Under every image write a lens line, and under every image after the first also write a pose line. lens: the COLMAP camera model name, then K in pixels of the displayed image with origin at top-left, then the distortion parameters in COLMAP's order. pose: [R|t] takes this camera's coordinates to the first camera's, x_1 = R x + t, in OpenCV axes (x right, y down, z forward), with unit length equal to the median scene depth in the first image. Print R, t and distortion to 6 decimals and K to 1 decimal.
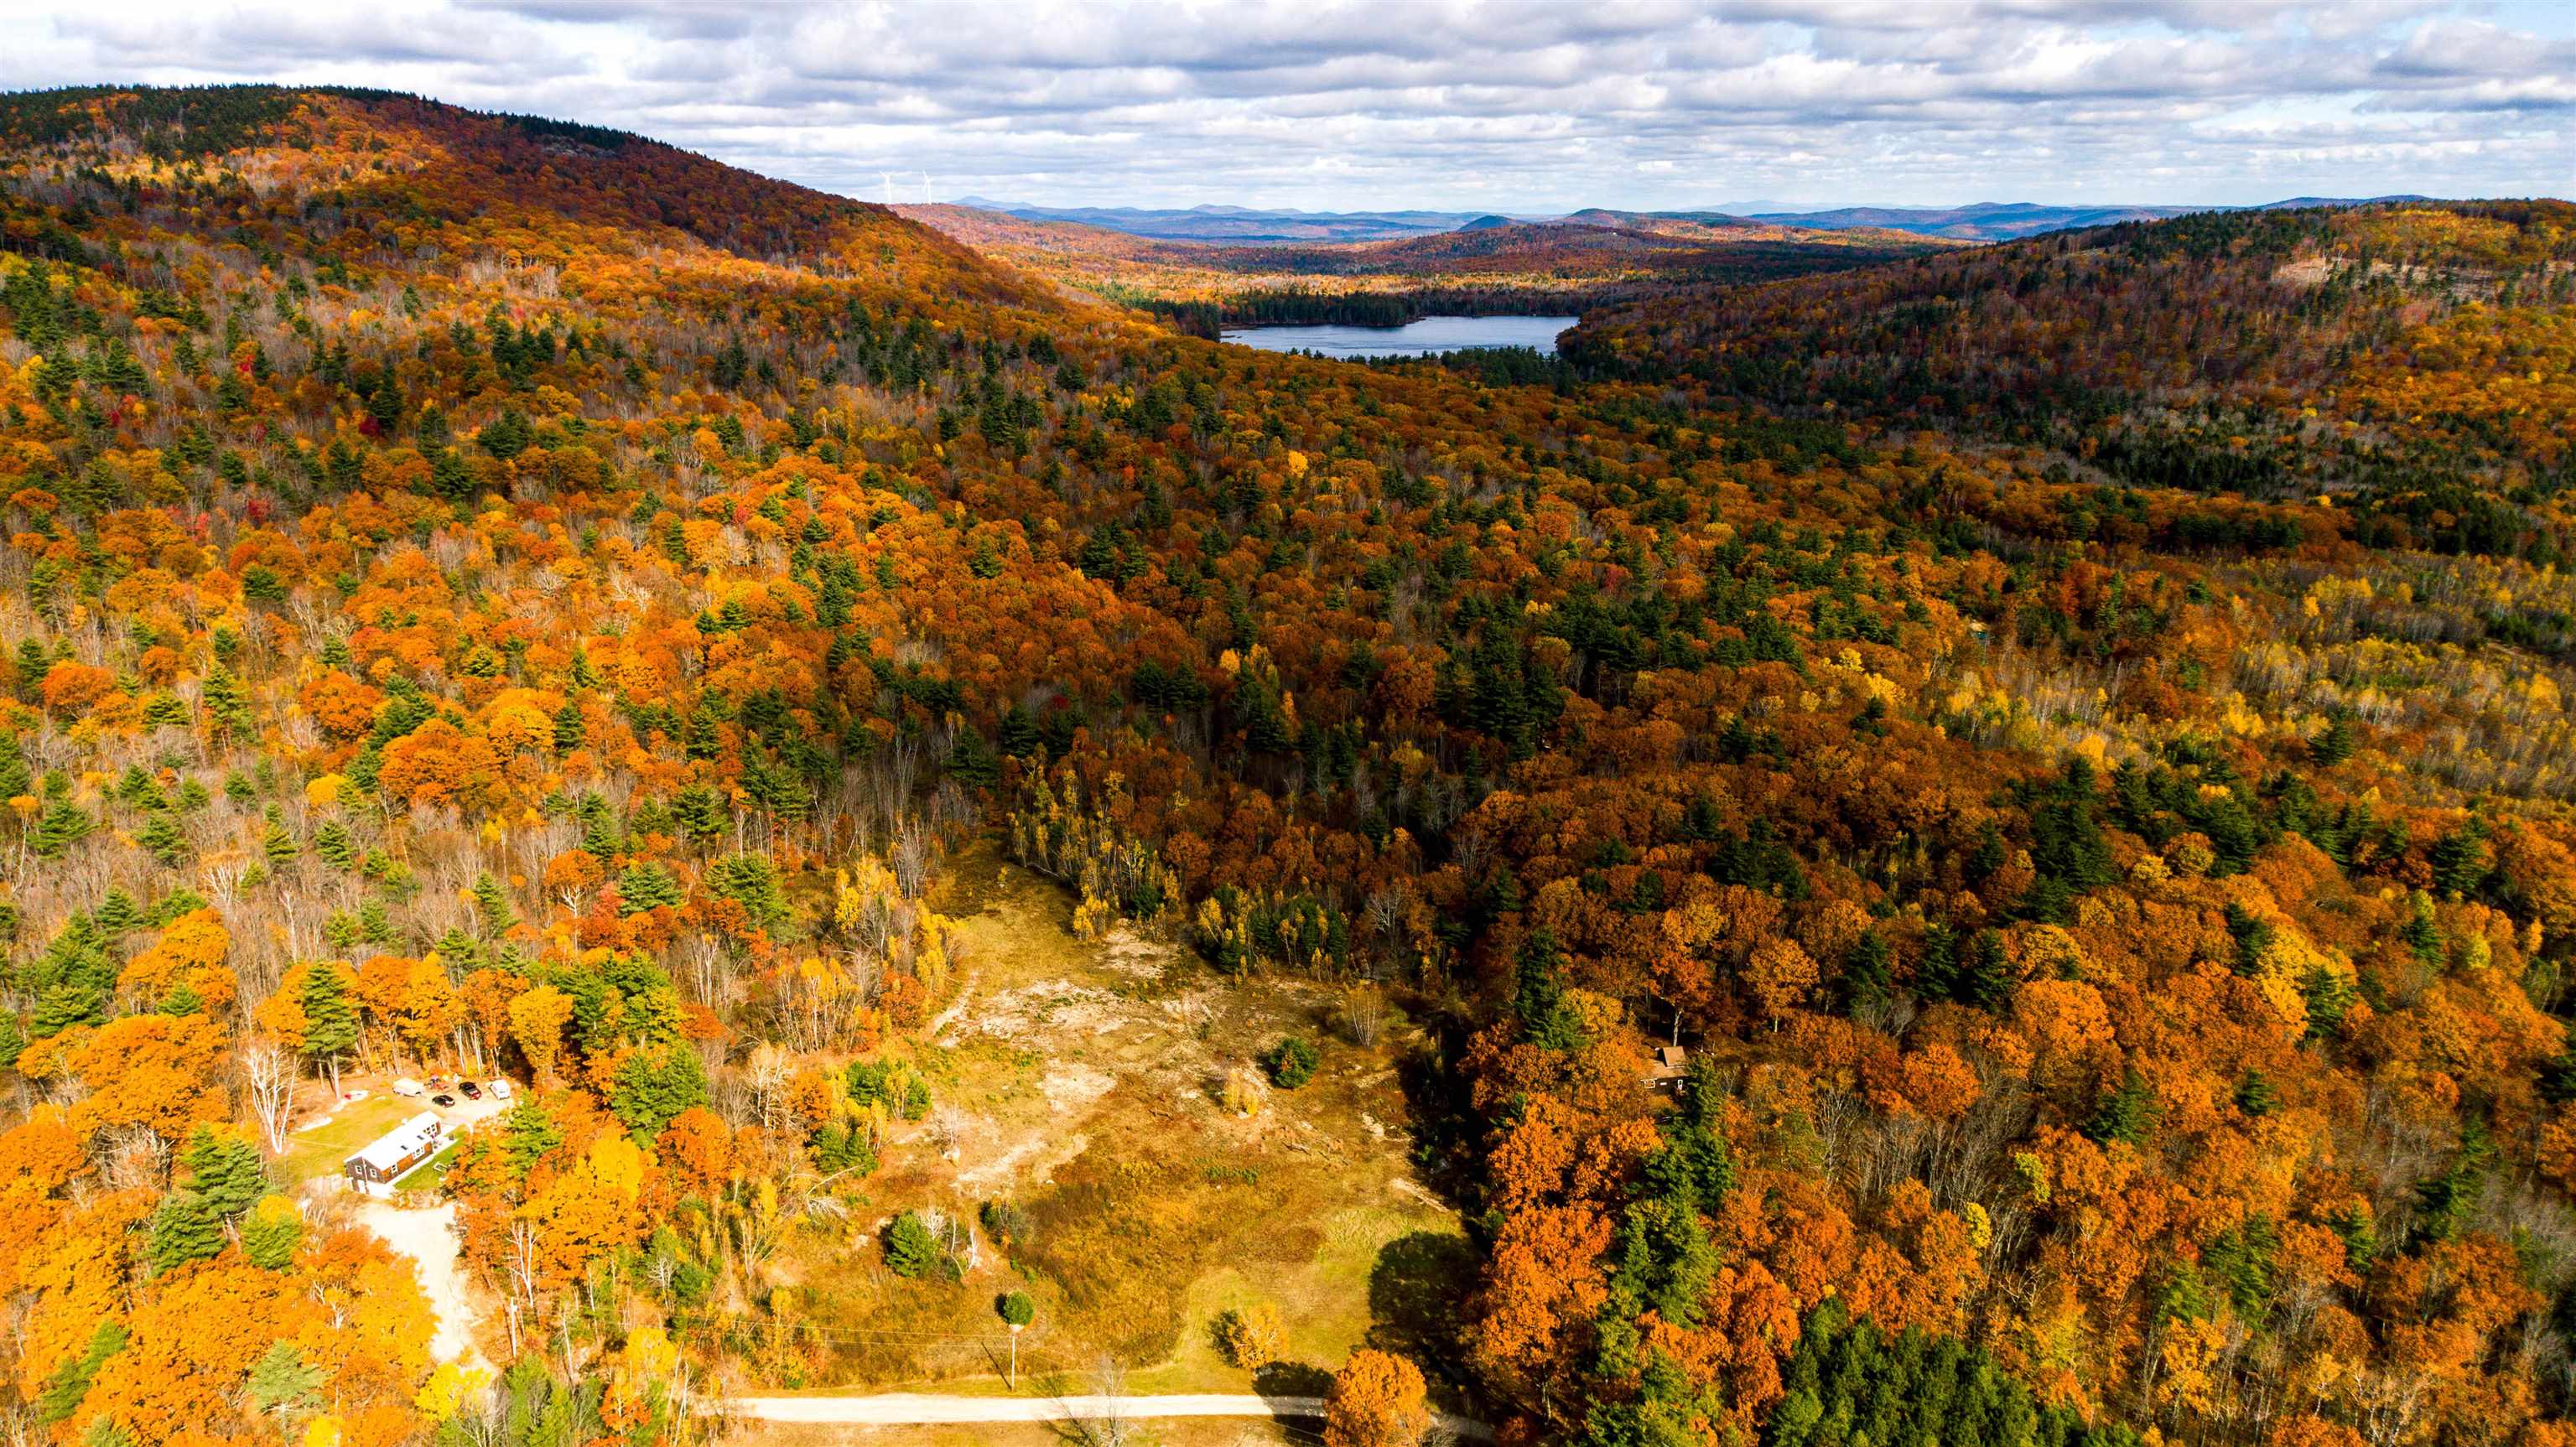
lens RADIAL K [[1743.9, 0, 1289.8], [0, 1743.9, 719.3], [0, 0, 1]] dist [-0.014761, 0.016029]
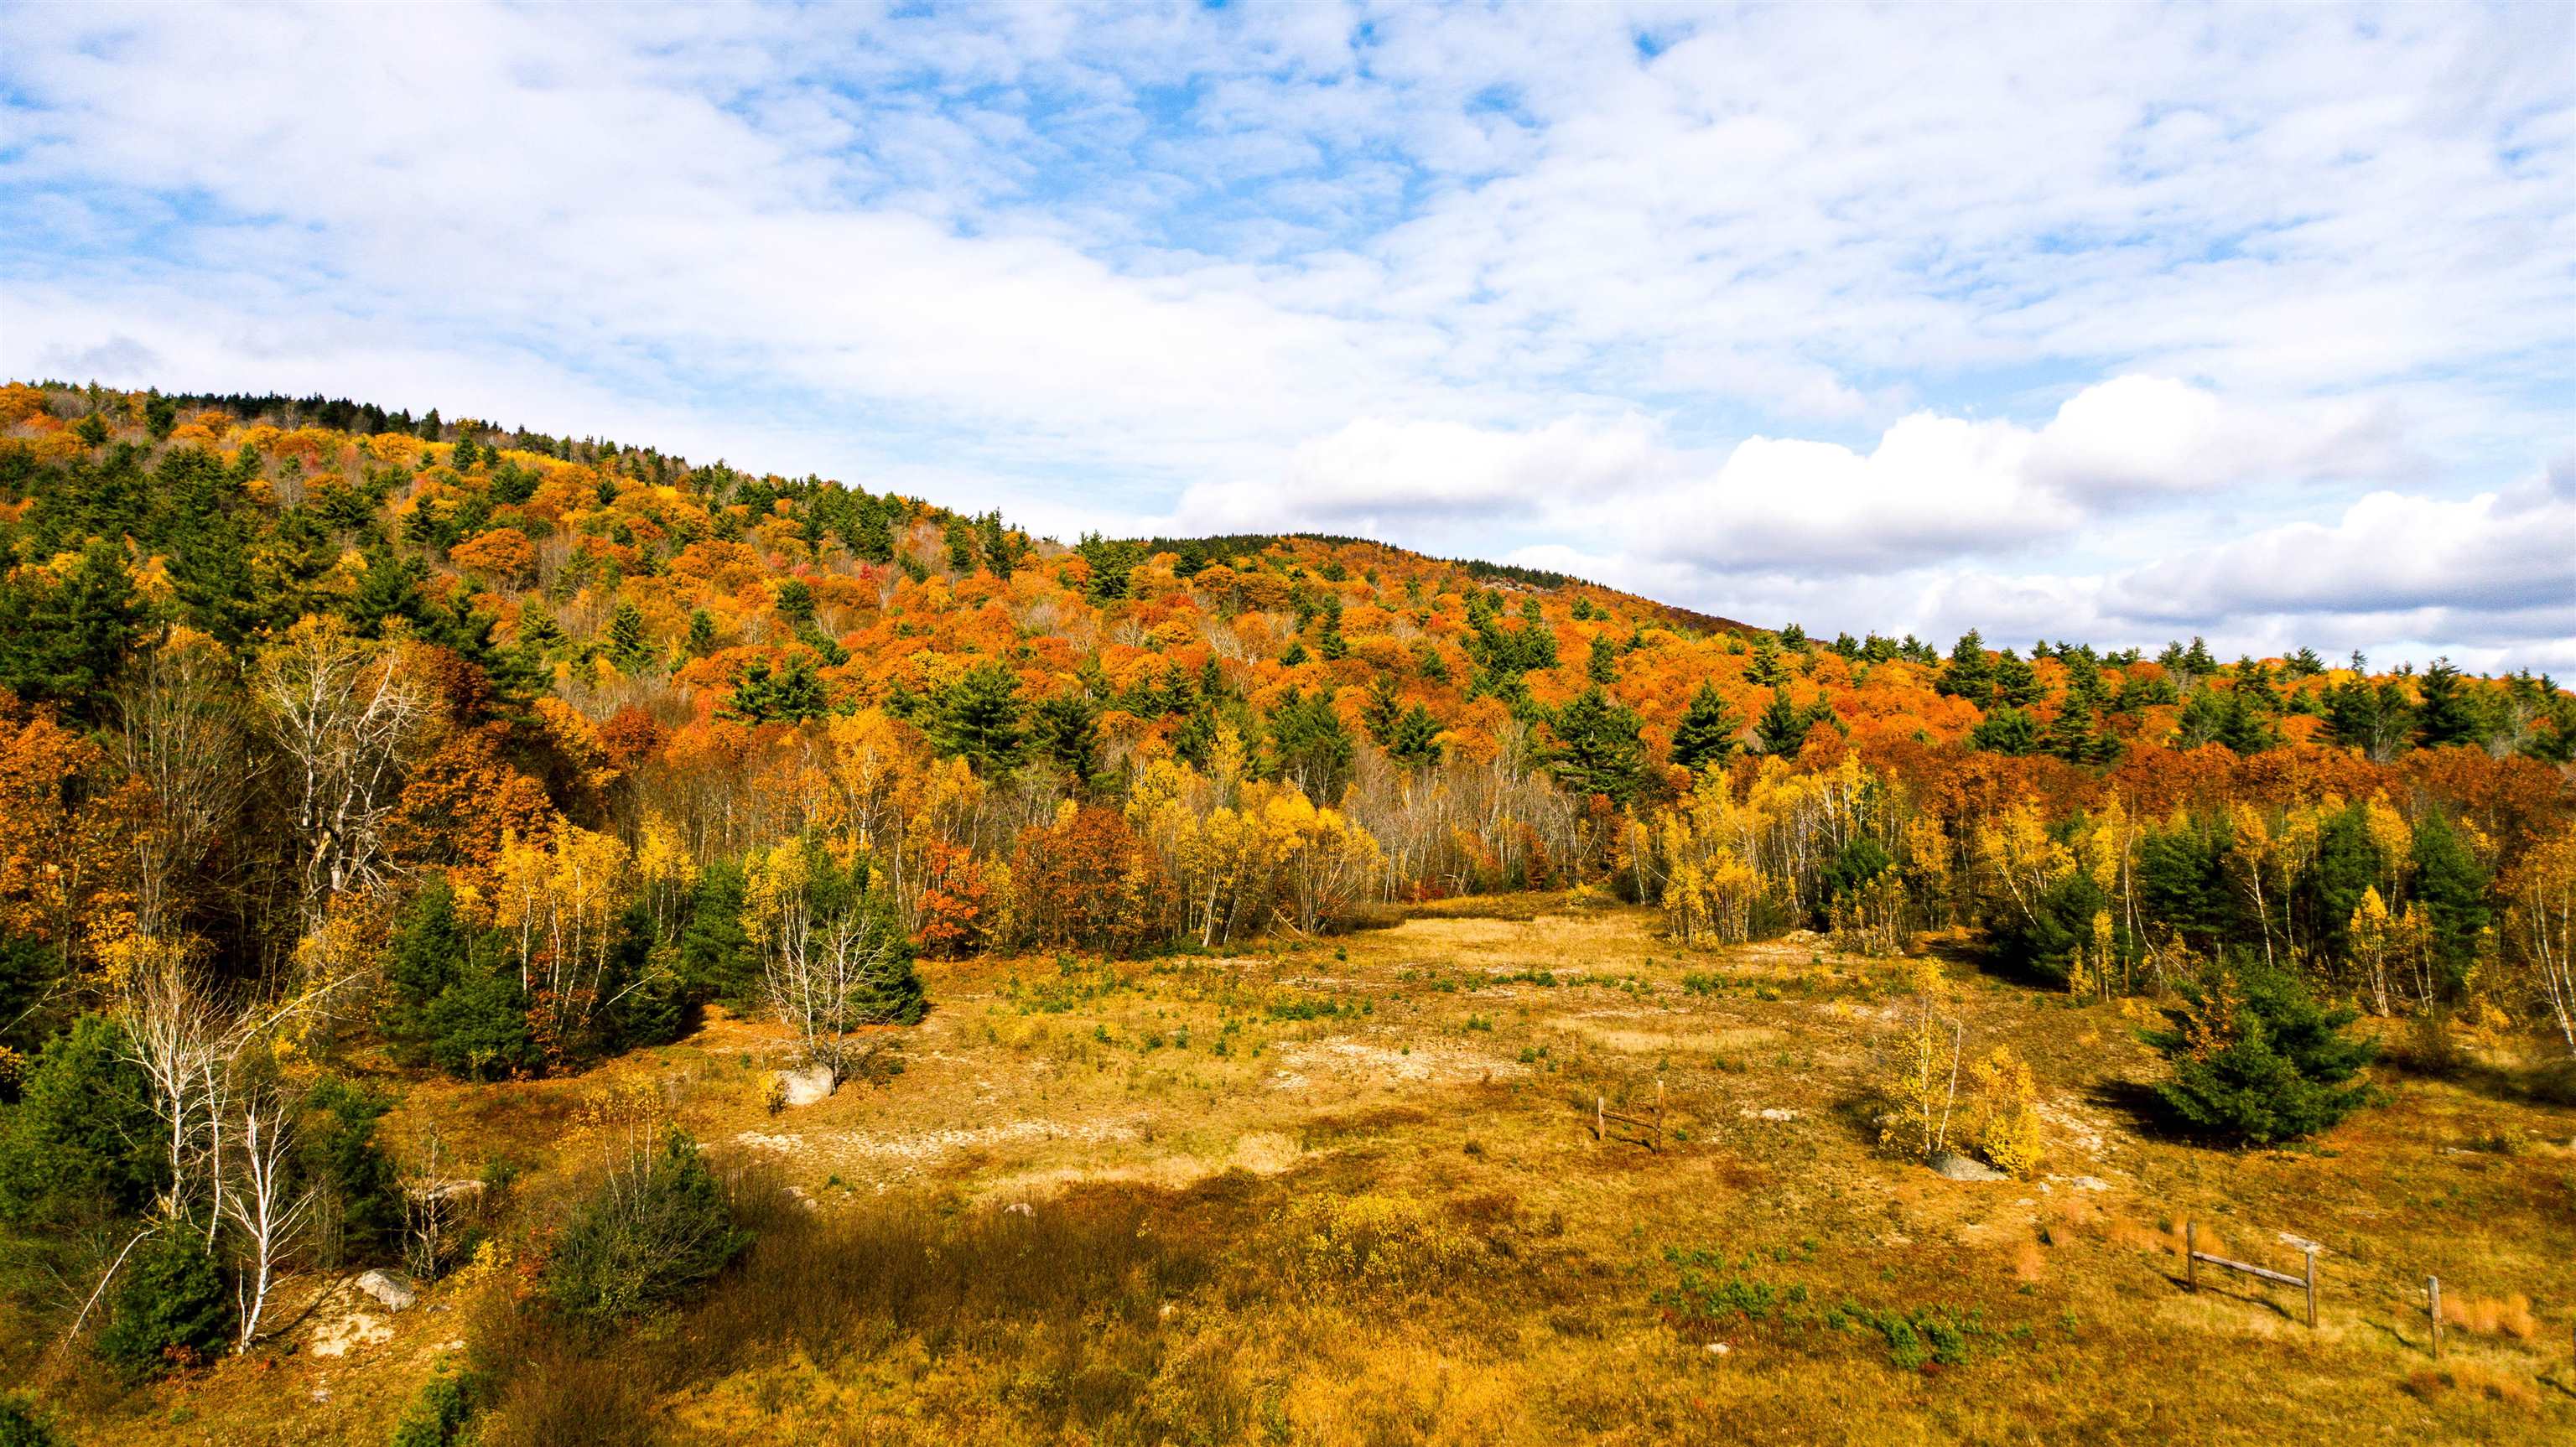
lens RADIAL K [[1743.9, 0, 1289.9], [0, 1743.9, 715.7], [0, 0, 1]] dist [-0.014761, 0.016029]
pose [[0.852949, -0.019260, -0.521638, 0.010703], [-0.151847, 0.946948, -0.283253, 0.169800], [0.499420, 0.320809, 0.804774, 0.520700]]
